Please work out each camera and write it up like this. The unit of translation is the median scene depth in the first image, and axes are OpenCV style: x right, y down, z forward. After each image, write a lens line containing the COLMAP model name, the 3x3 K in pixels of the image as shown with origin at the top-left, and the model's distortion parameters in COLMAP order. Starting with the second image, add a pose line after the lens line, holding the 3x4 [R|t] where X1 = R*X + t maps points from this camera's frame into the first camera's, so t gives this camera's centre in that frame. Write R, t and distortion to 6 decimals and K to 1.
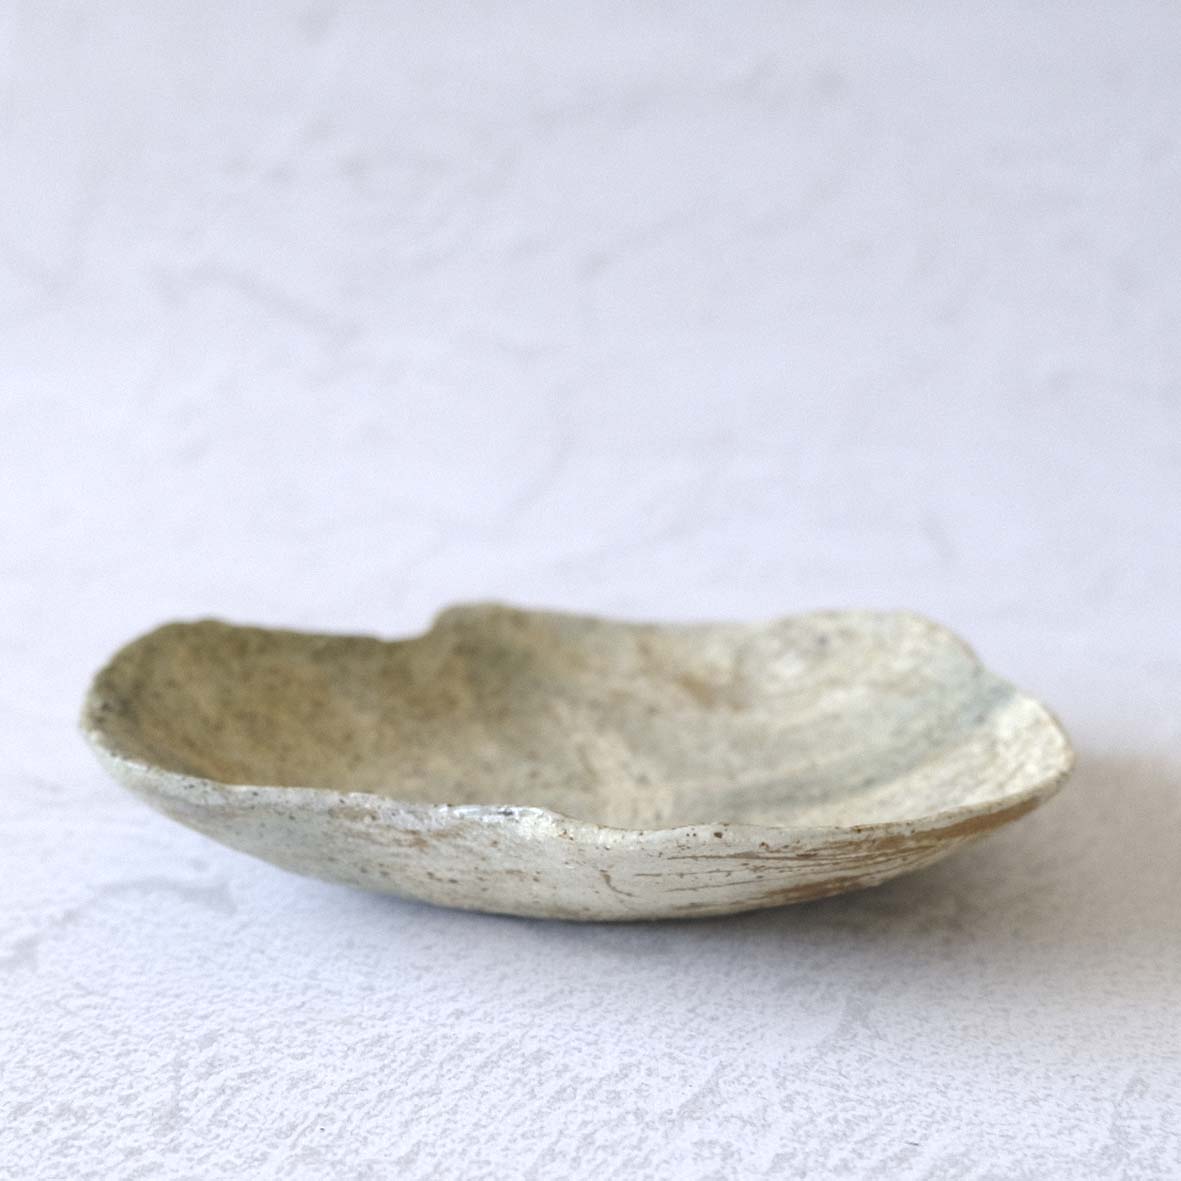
lens RADIAL K [[2387.5, 0, 590.5], [0, 2387.5, 590.5], [0, 0, 1]] dist [-0.029640, -0.185625]
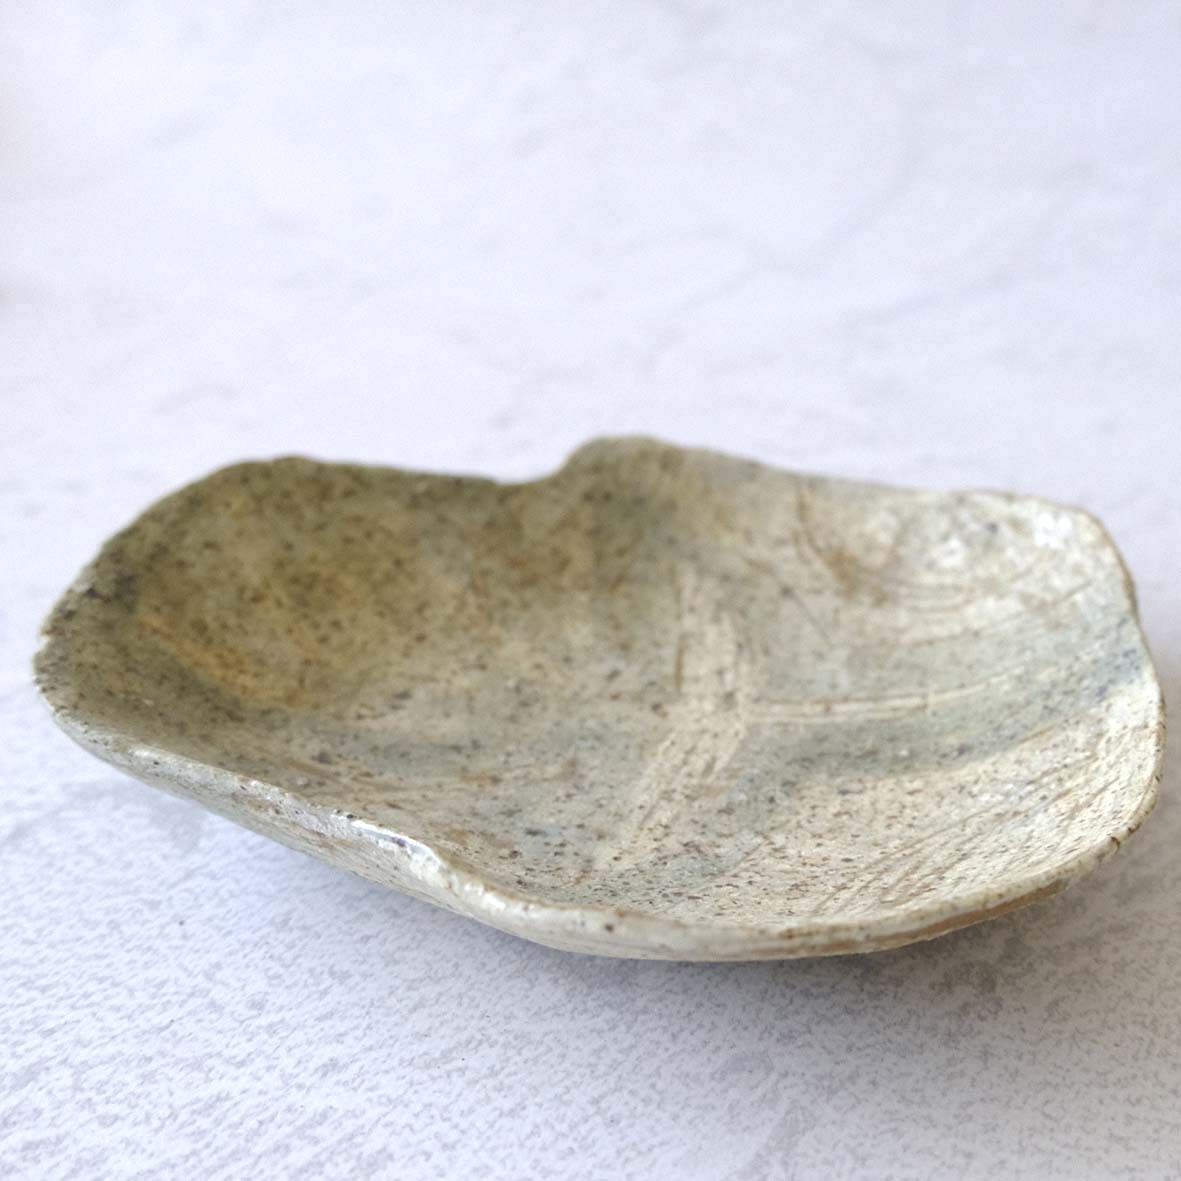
lens RADIAL K [[2387.5, 0, 590.5], [0, 2387.5, 590.5], [0, 0, 1]] dist [-0.029640, -0.185625]
pose [[0.982725, 0.093874, -0.159500, 0.105733], [-0.070472, 0.986694, 0.146523, -0.082620], [0.171132, -0.132751, 0.976264, 0.140530]]
